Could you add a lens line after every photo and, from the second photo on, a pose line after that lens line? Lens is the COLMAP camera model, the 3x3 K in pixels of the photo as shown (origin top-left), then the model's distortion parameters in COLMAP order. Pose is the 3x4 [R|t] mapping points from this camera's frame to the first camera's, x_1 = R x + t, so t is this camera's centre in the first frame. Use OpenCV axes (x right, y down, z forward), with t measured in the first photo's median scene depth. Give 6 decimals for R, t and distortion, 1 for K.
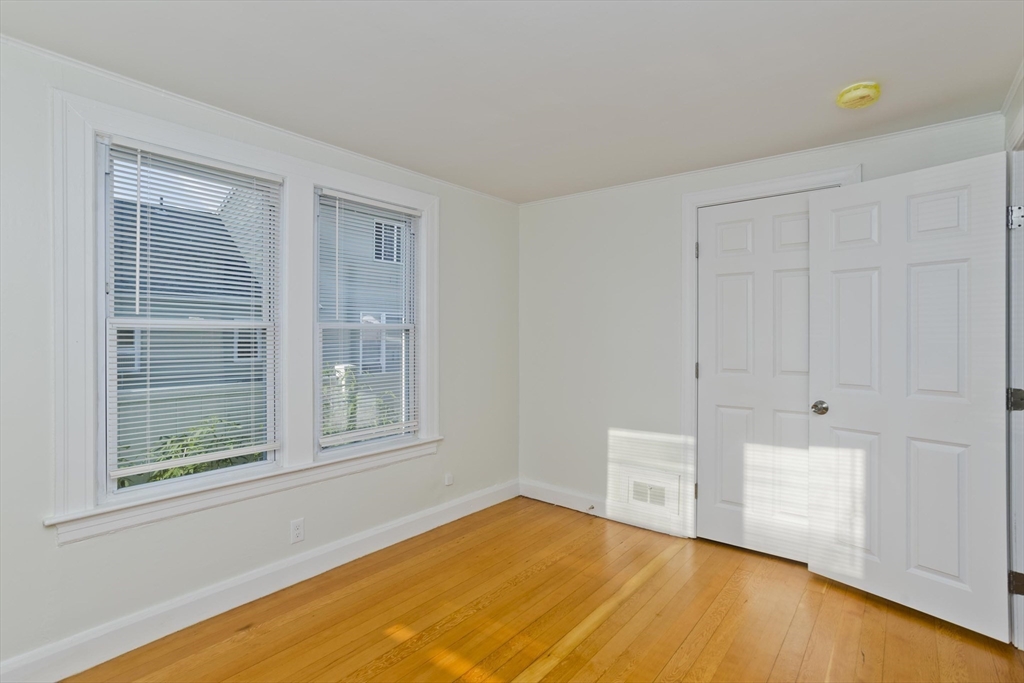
lens RADIAL K [[503.6, 0, 516.5], [0, 503.6, 333.4], [0, 0, 1]] dist [-0.042639, 0.030538]
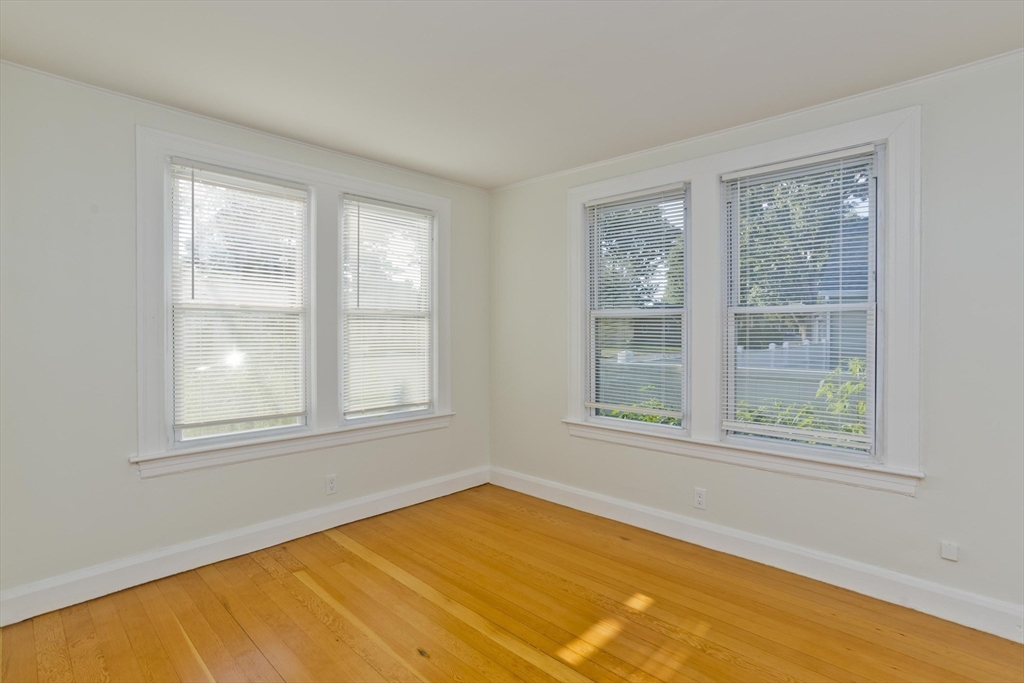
lens RADIAL K [[503.6, 0, 516.5], [0, 503.6, 333.4], [0, 0, 1]] dist [-0.042639, 0.030538]
pose [[-0.091271, 0.004742, -0.995815, 0.752580], [0.002744, 0.999986, 0.004511, 0.030148], [0.995822, -0.002321, -0.091282, 0.764440]]
